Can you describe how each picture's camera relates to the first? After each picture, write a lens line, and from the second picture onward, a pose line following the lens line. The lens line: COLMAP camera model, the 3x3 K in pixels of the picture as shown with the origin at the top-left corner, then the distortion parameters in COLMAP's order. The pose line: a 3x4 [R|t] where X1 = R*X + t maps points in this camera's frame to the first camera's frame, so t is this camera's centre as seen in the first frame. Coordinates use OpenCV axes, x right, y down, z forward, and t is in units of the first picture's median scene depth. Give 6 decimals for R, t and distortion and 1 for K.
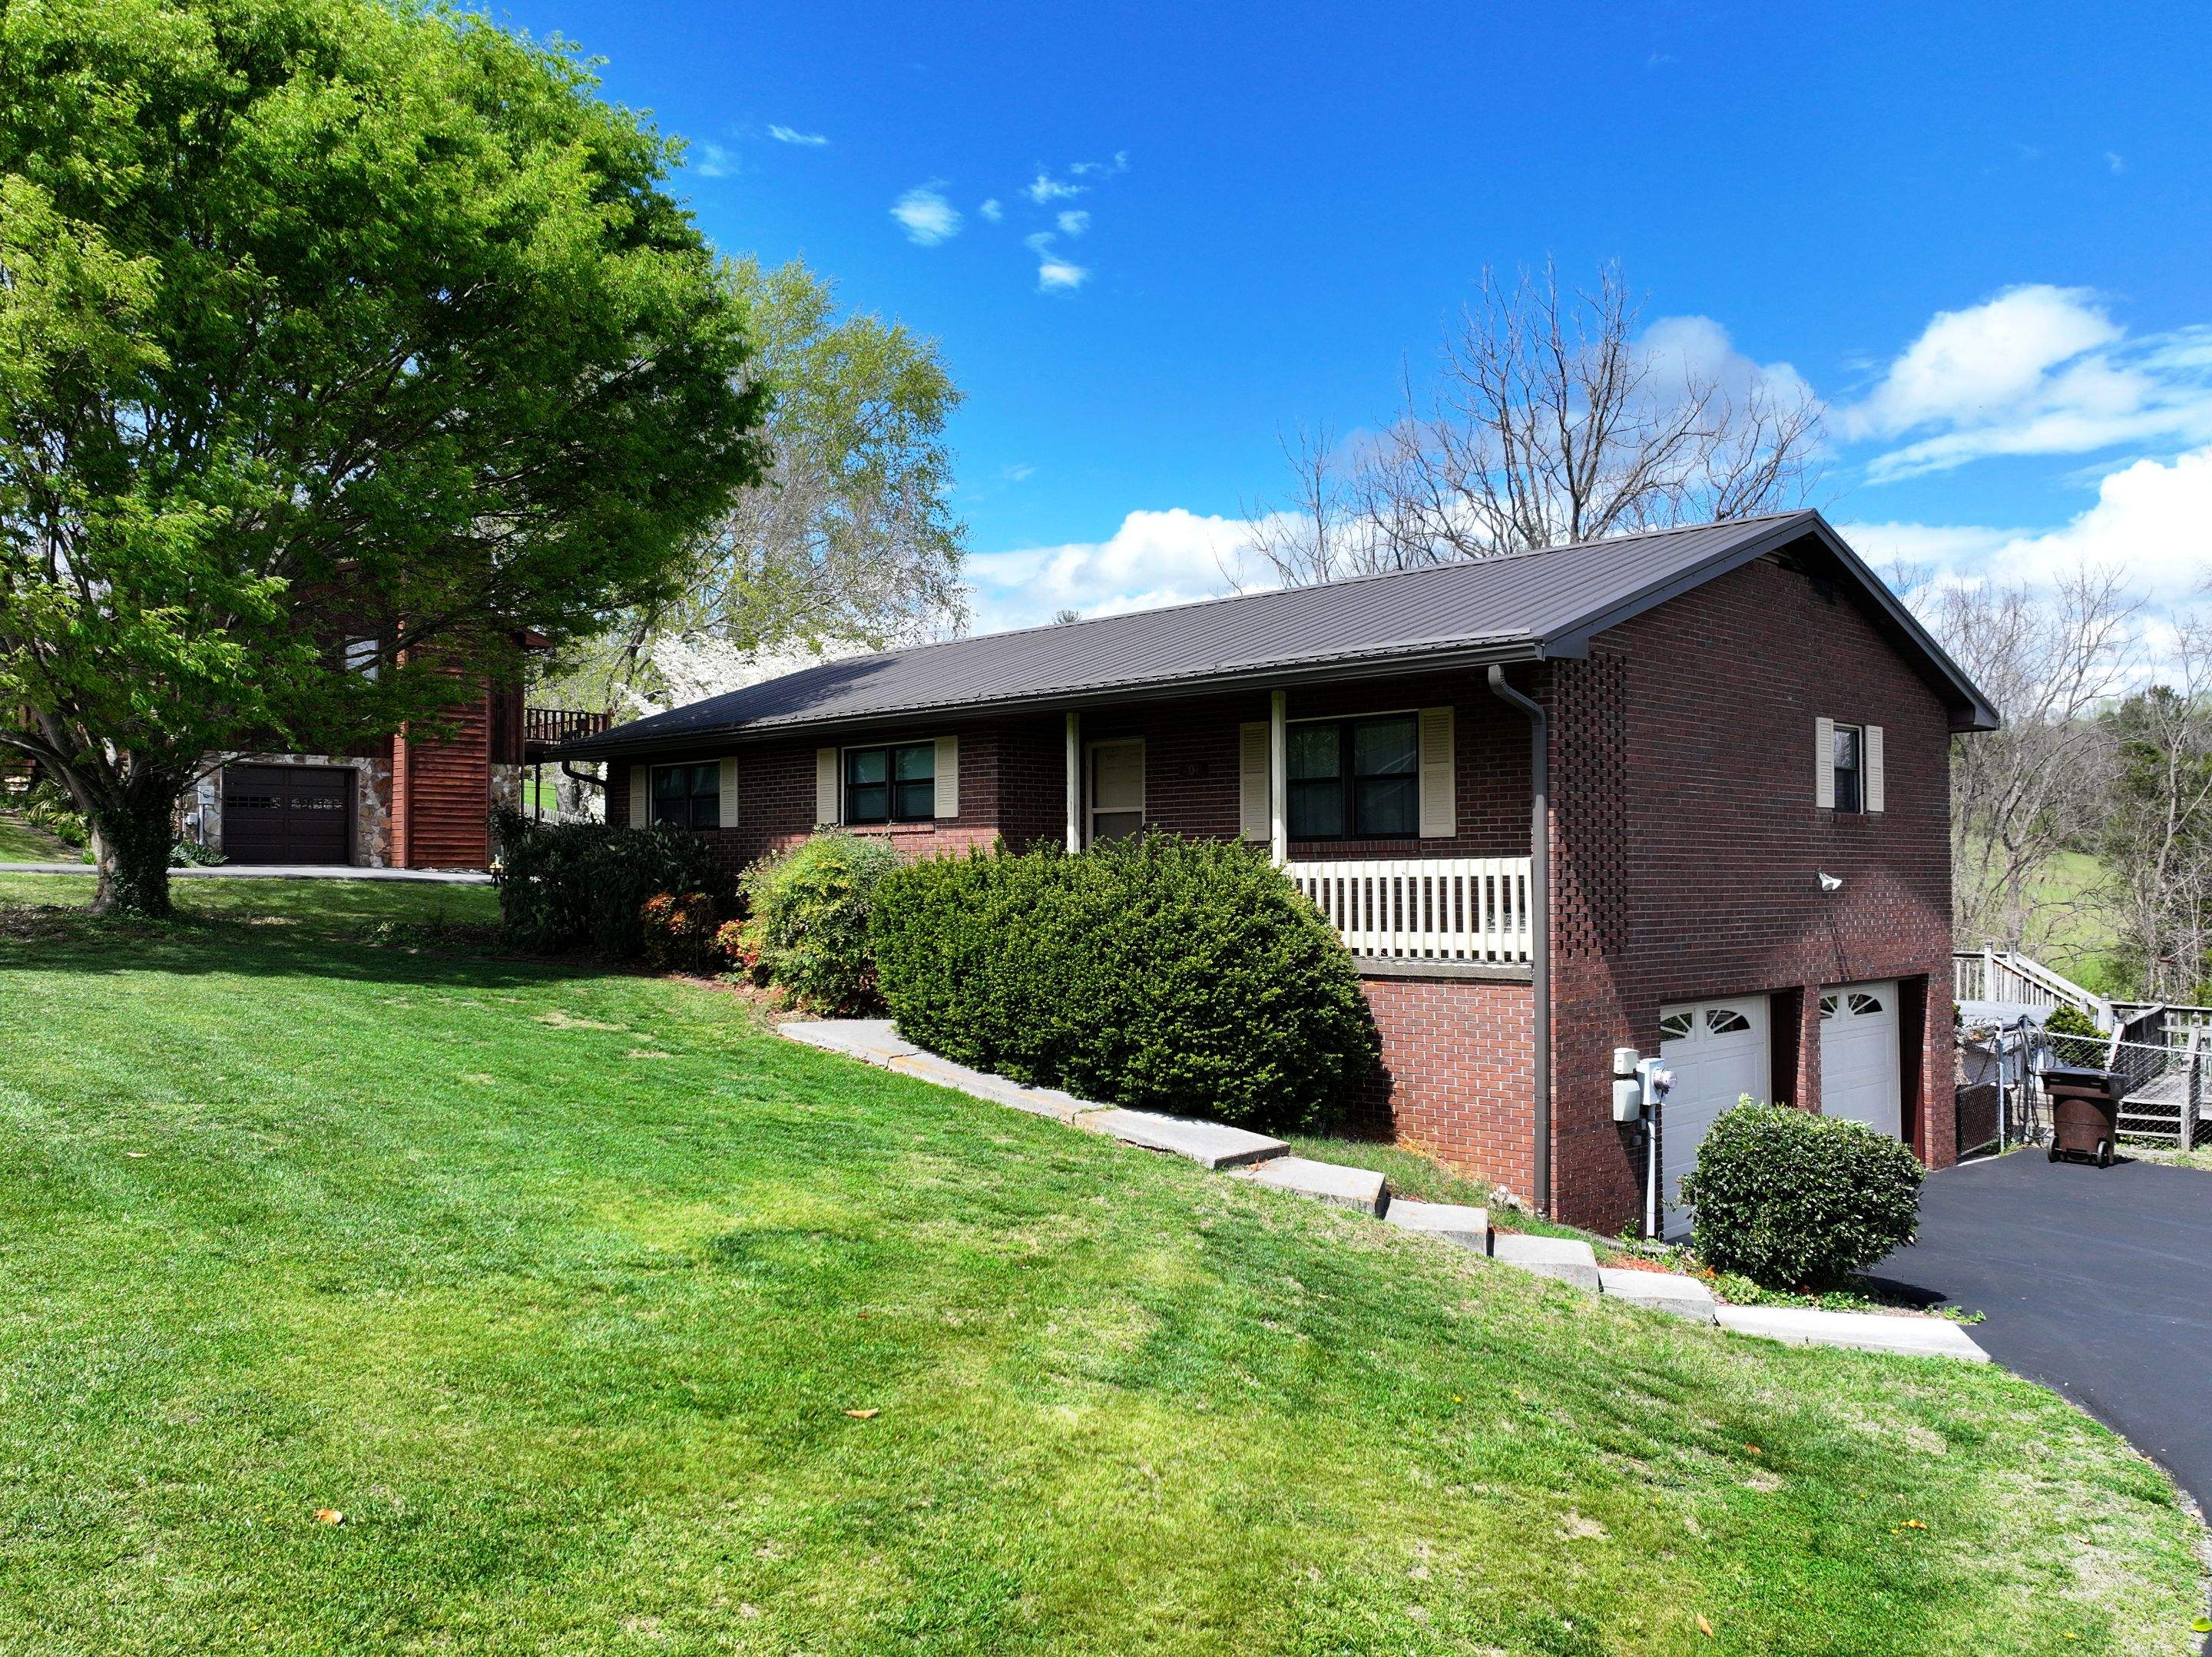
lens RADIAL K [[1704.7, 0, 1106.0], [0, 1704.7, 828.5], [0, 0, 1]] dist [-0.019009, -0.008320]
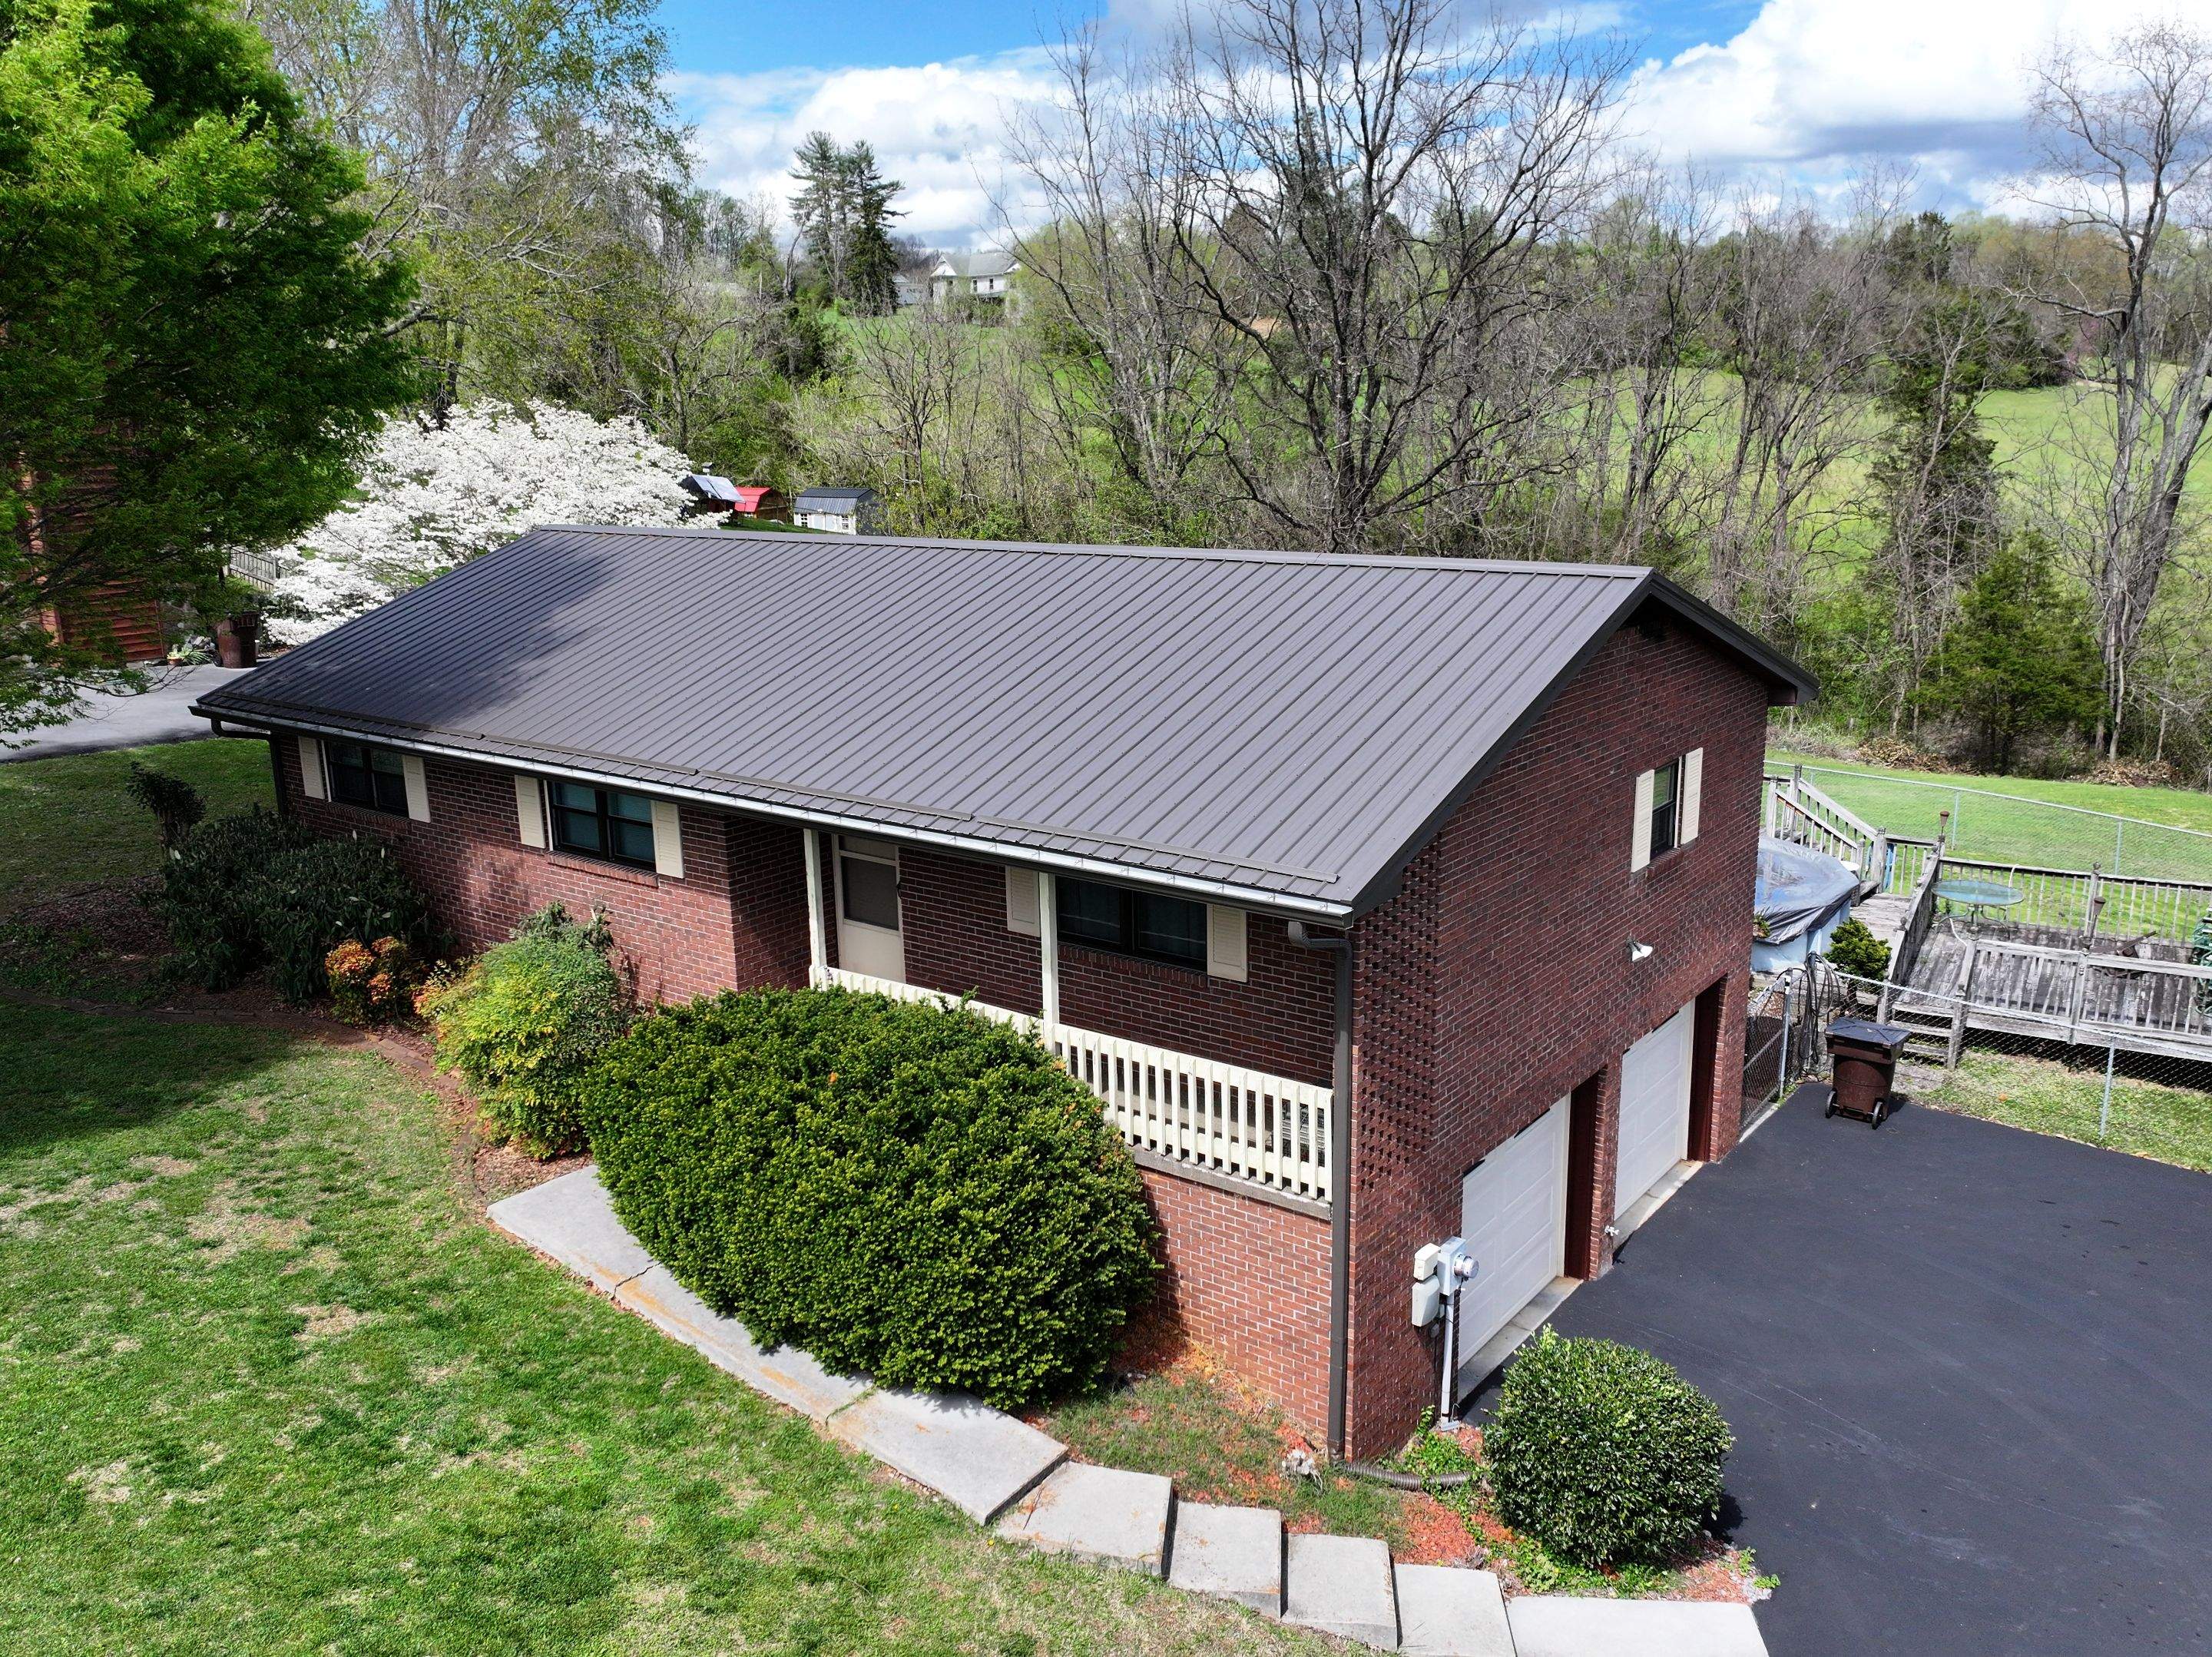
lens RADIAL K [[1716.4, 0, 1108.8], [0, 1716.4, 825.2], [0, 0, 1]] dist [-0.004164, 0.002799]
pose [[0.991198, -0.047370, 0.123623, 0.027945], [0.014127, 0.966308, 0.257002, -0.334060], [-0.131633, -0.252993, 0.958471, 0.179842]]
